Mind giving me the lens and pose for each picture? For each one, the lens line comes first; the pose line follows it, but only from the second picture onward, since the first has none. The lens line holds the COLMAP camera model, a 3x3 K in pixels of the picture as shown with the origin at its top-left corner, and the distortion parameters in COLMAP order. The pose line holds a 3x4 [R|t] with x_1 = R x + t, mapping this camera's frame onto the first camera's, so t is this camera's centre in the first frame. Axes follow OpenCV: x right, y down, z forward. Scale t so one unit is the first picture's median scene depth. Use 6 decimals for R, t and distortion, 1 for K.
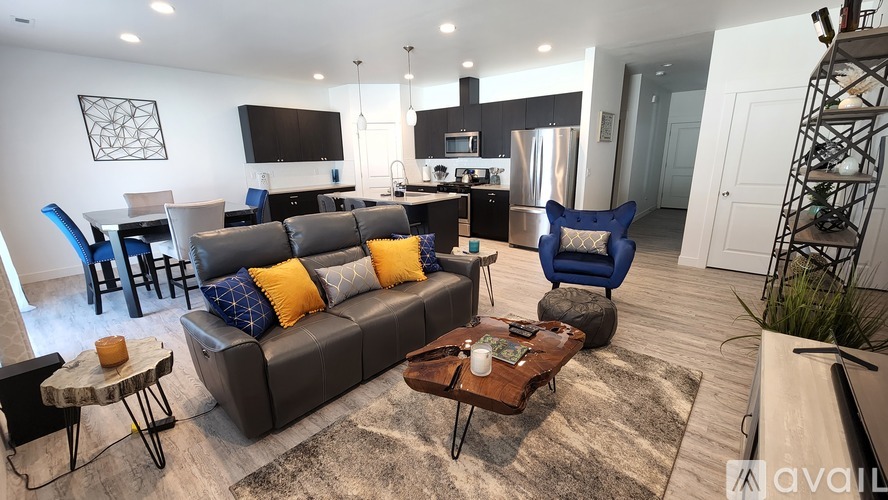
lens RADIAL K [[369.8, 0, 445.1], [0, 369.8, 254.2], [0, 0, 1]] dist [0.001541, 0.000066]
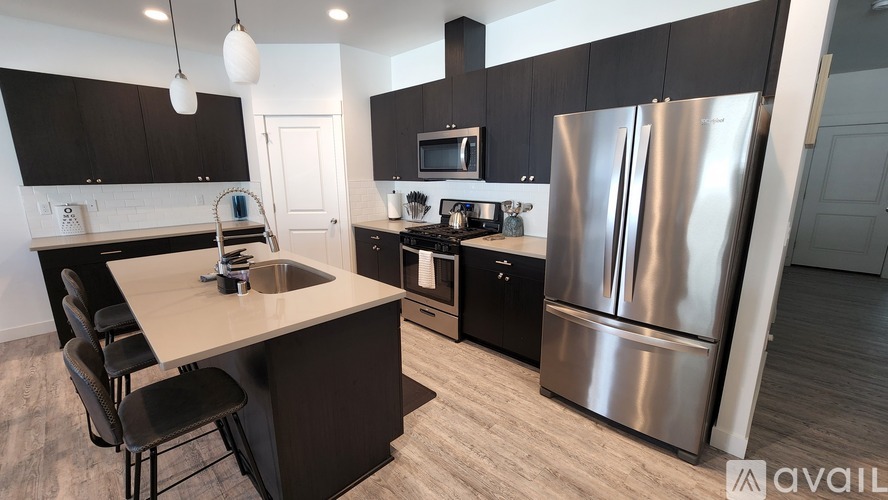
lens RADIAL K [[369.8, 0, 442.1], [0, 369.8, 251.4], [0, 0, 1]] dist [0.001541, 0.000066]
pose [[0.996553, 0.028570, -0.077887, 0.080203], [-0.032621, 0.998154, -0.051238, -0.138963], [0.076280, 0.053602, 0.995645, 0.507025]]
